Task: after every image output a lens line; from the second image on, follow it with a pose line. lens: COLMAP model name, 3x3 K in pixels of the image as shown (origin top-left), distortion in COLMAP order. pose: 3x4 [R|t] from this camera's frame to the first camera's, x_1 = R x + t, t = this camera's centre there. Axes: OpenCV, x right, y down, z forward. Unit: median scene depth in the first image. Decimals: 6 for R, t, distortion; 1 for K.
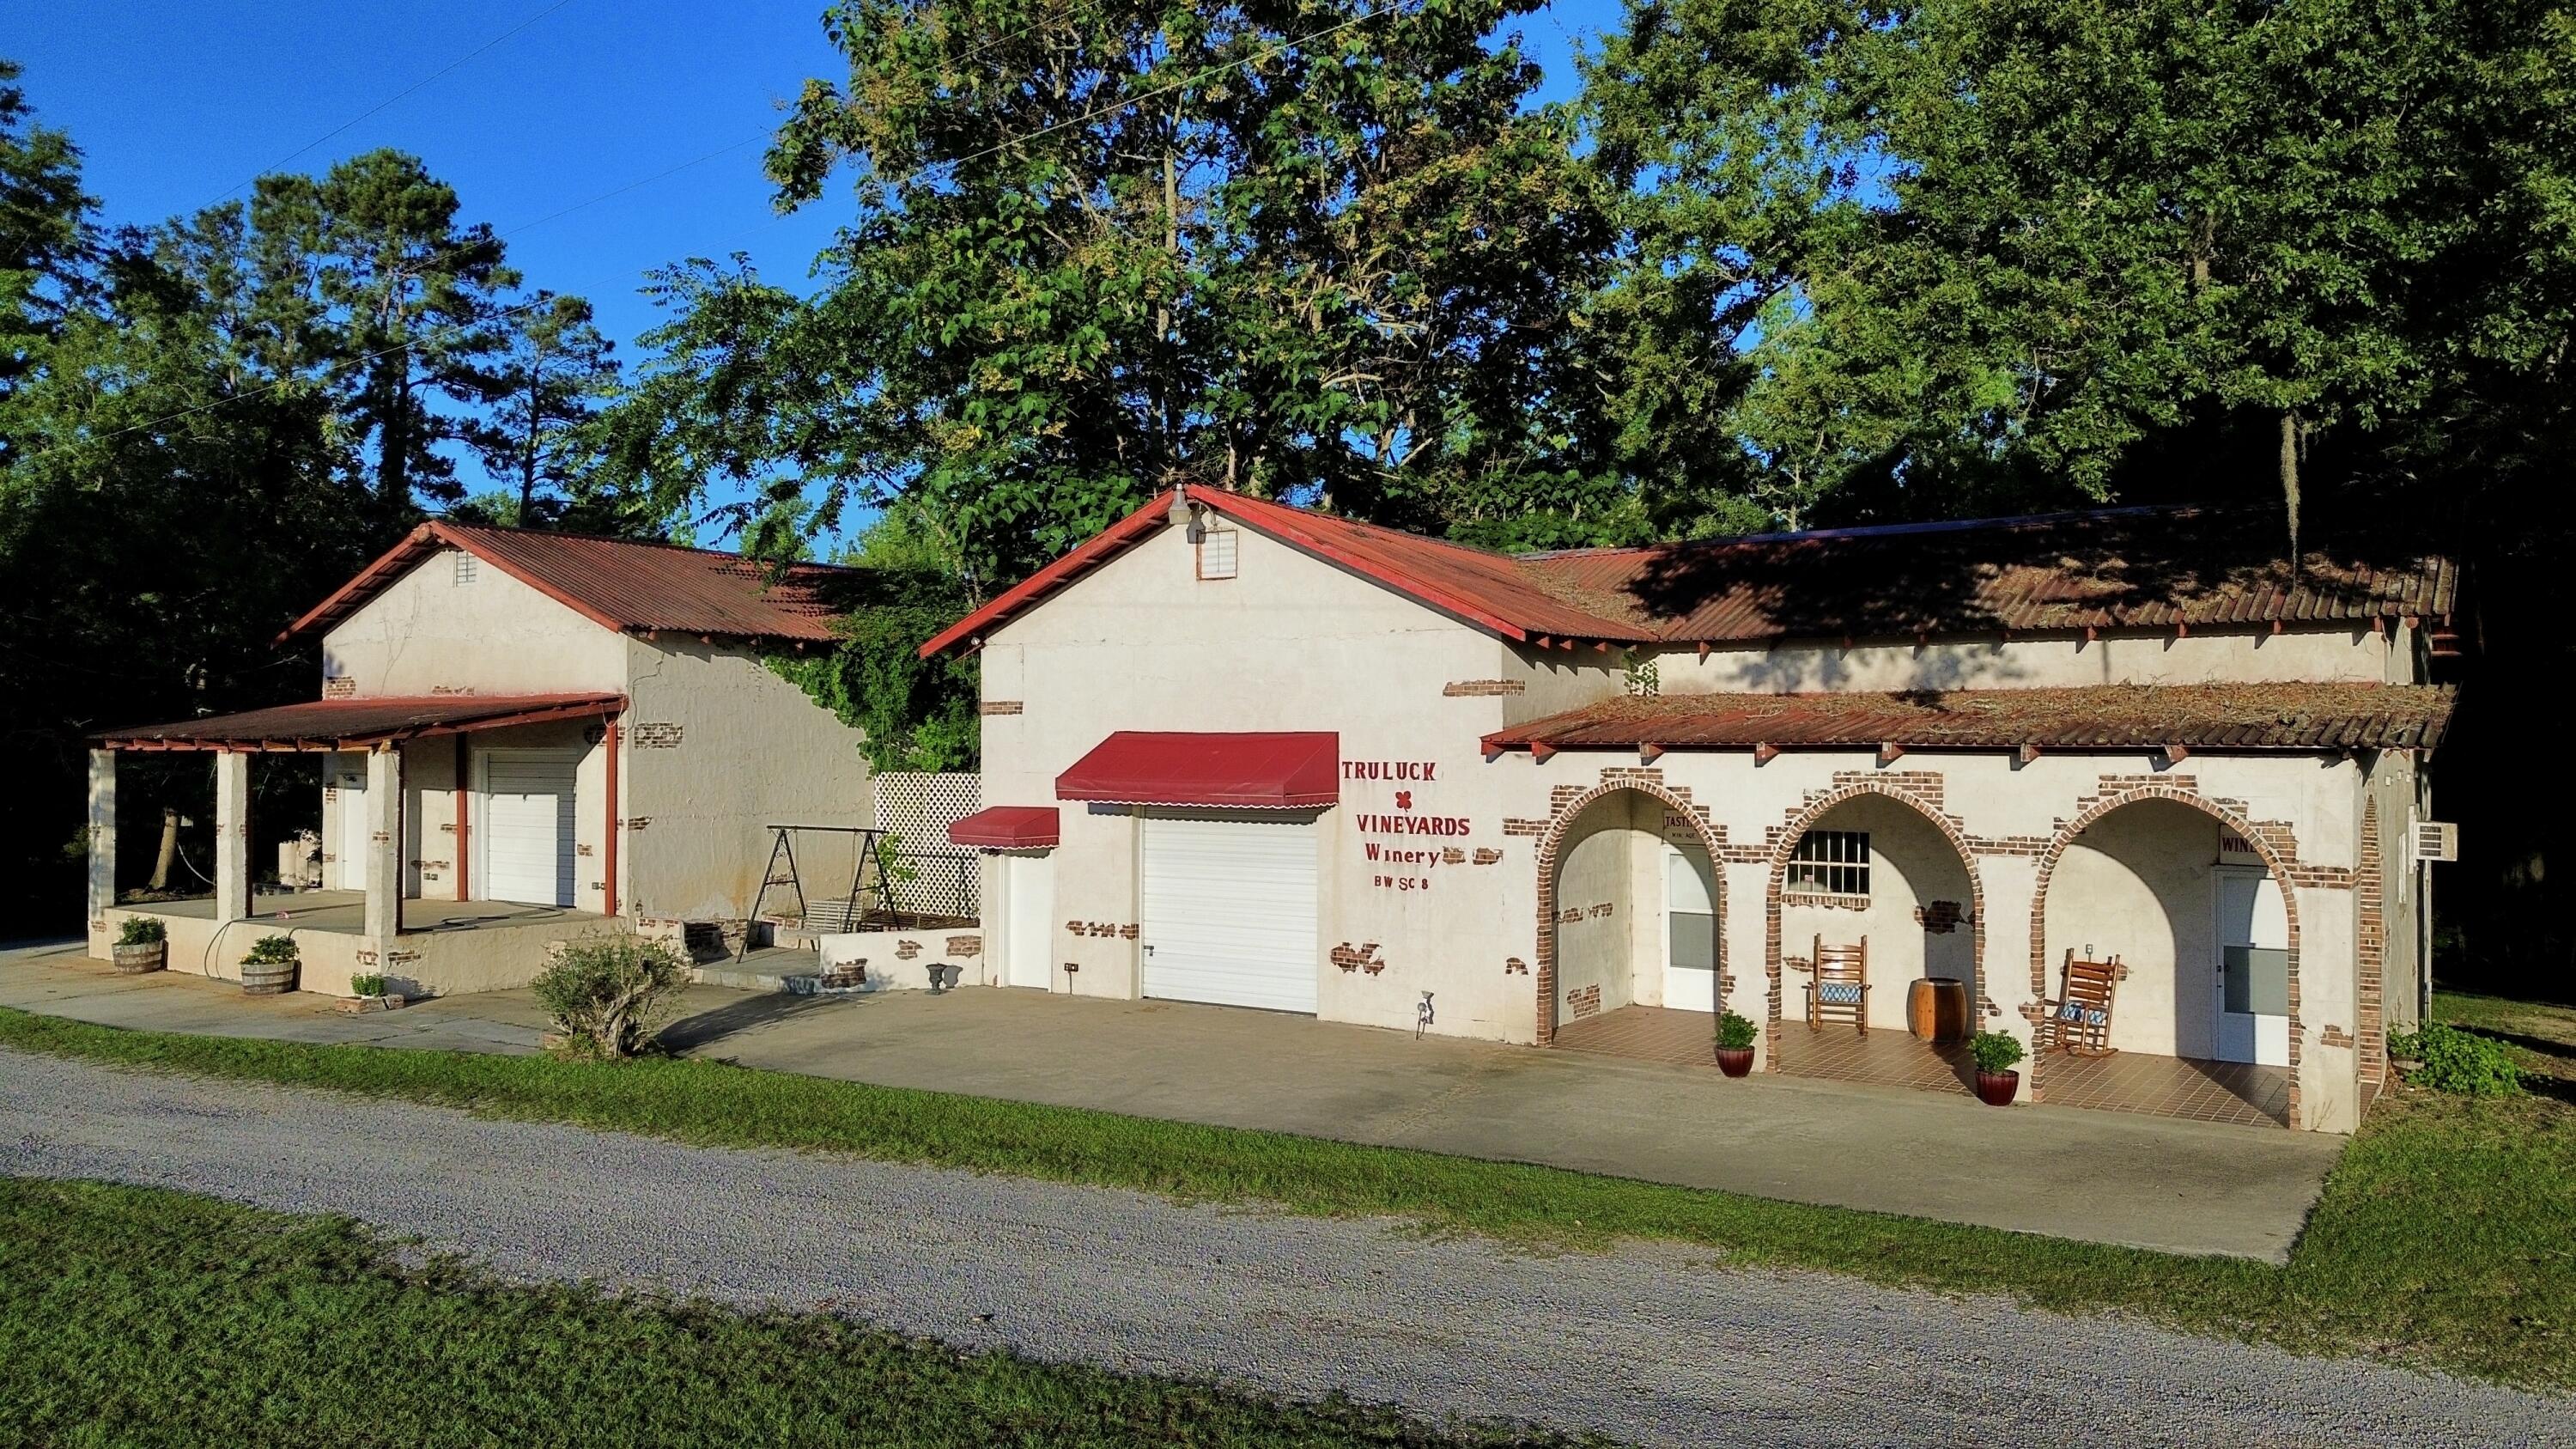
lens RADIAL K [[1821.1, 0, 1270.9], [0, 1821.1, 713.4], [0, 0, 1]] dist [0.065956, -0.056028]
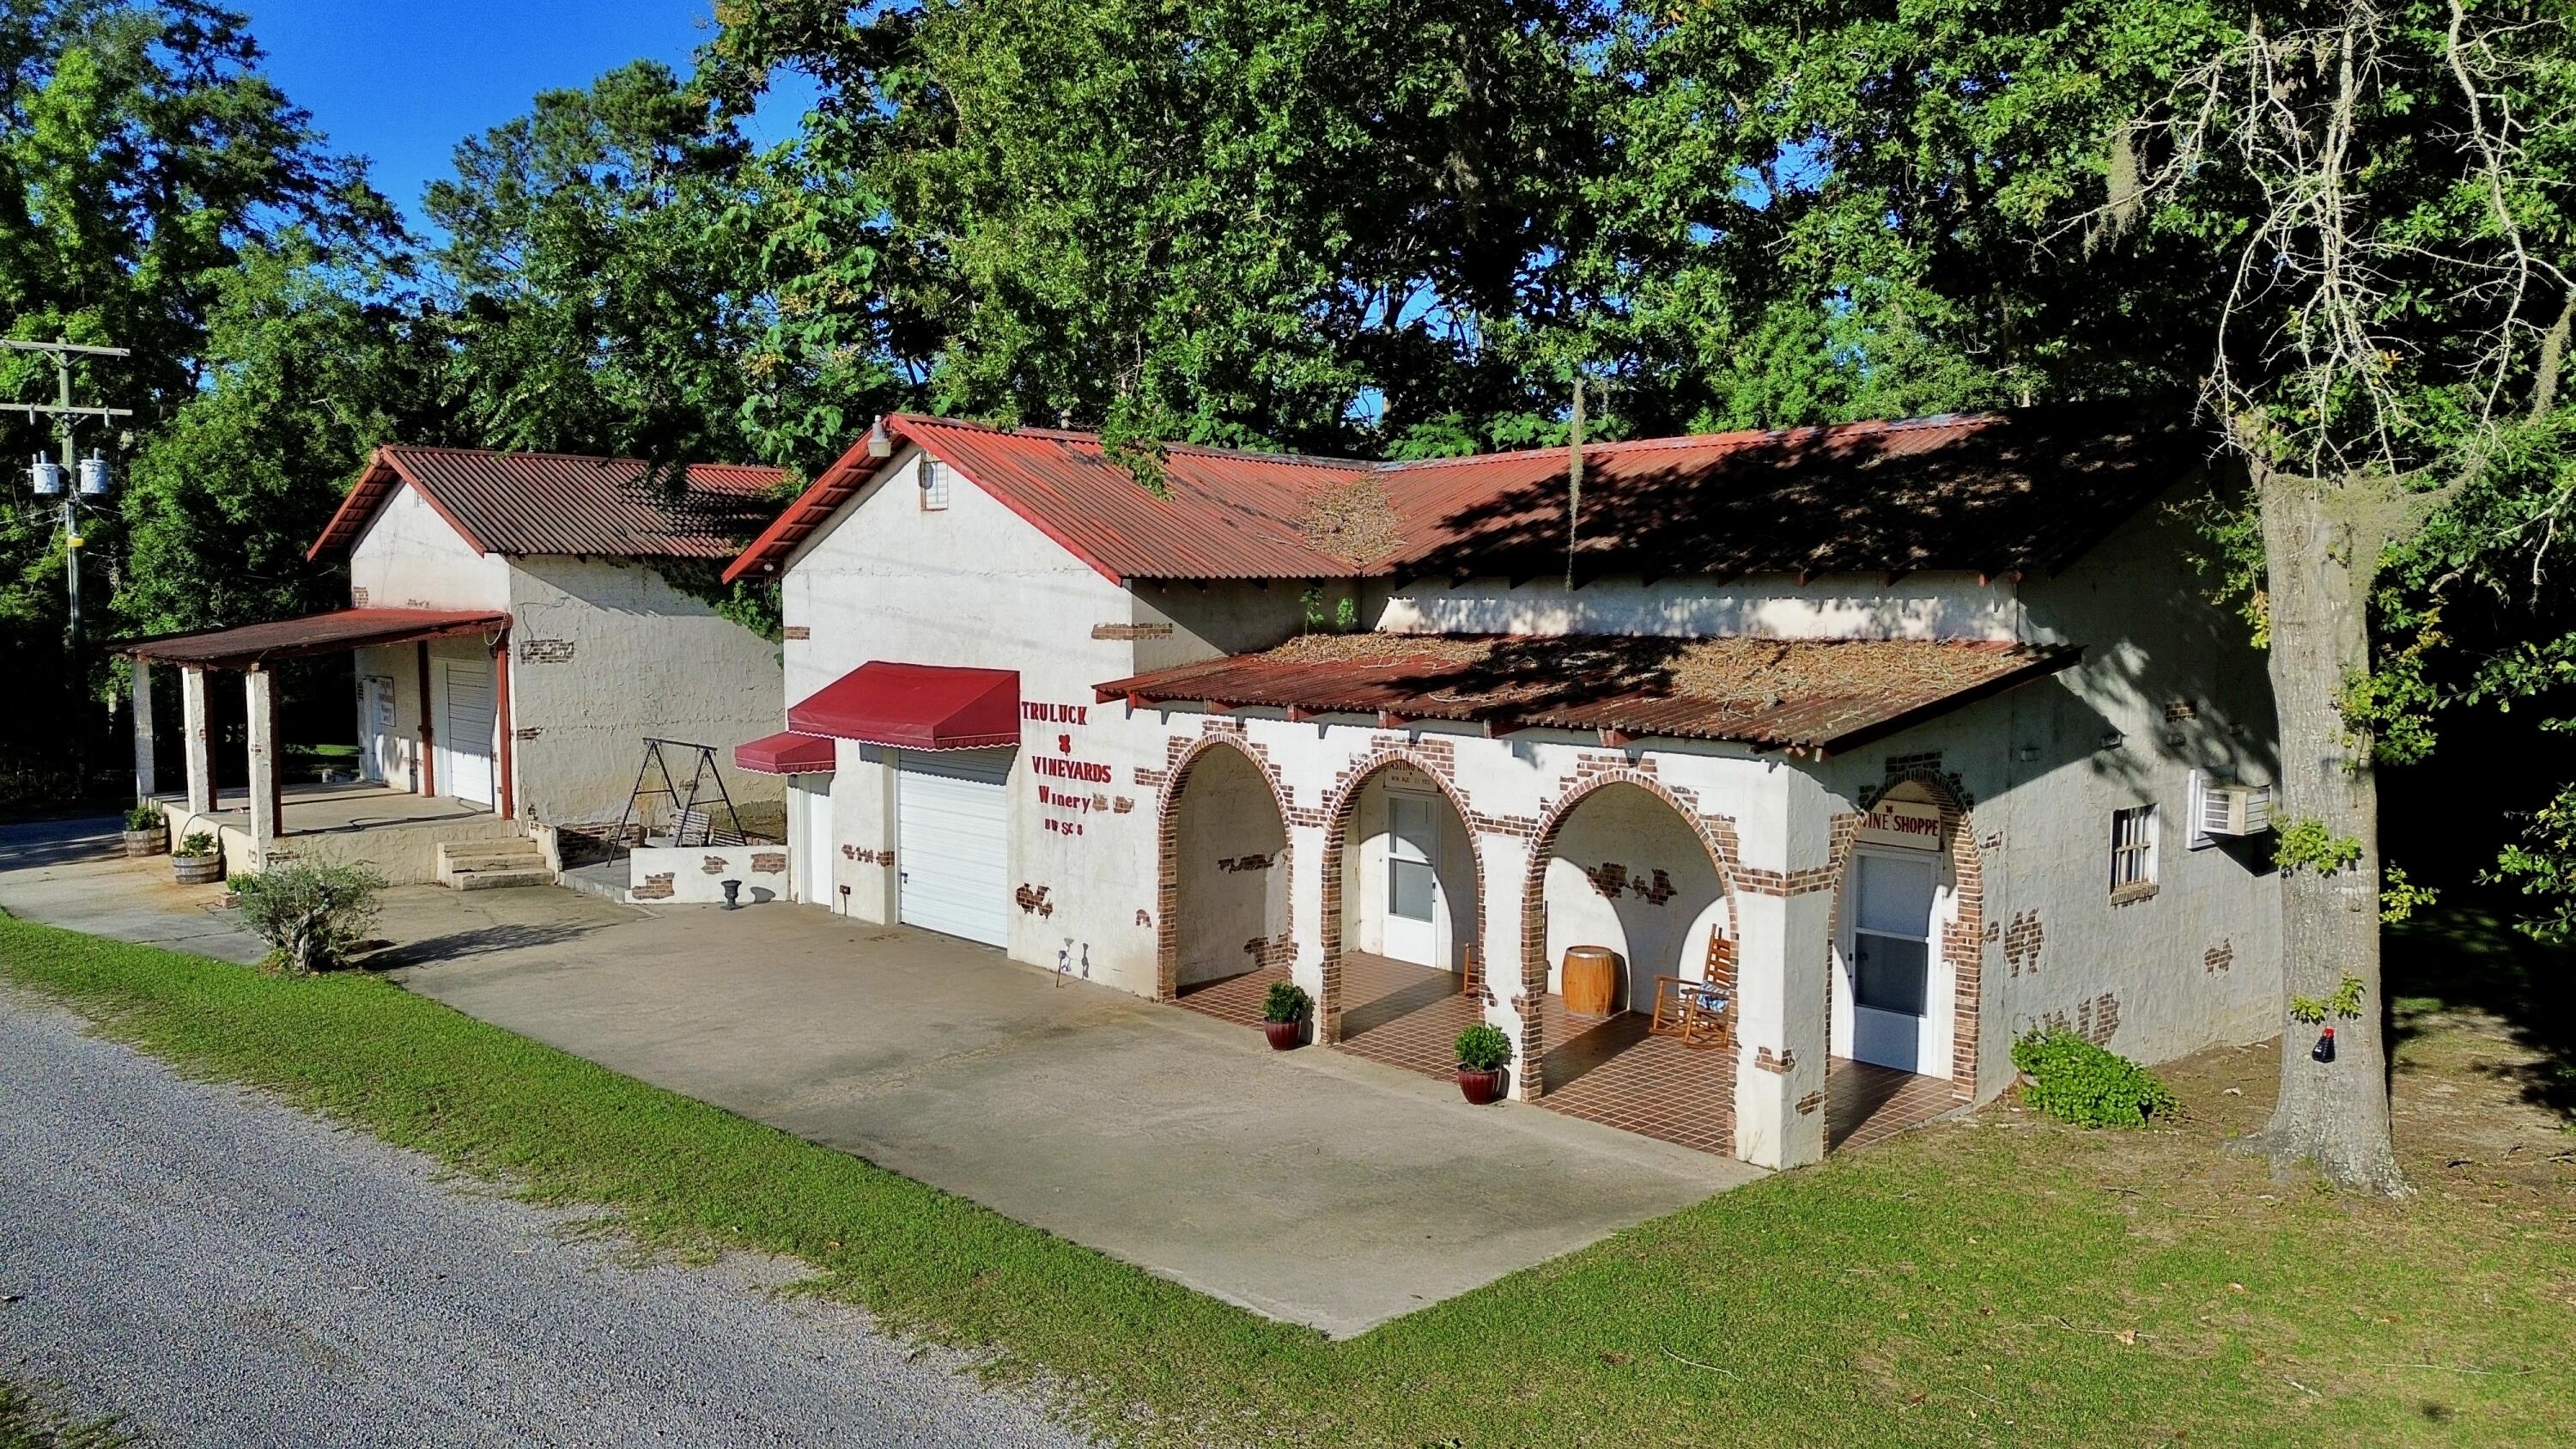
lens RADIAL K [[1821.1, 0, 1287.9], [0, 1821.1, 710.0], [0, 0, 1]] dist [0.065956, -0.056028]
pose [[0.973240, 0.016283, -0.229215, 0.402564], [0.001981, 0.996855, 0.079222, -0.046124], [0.229784, -0.077556, 0.970146, 0.078471]]
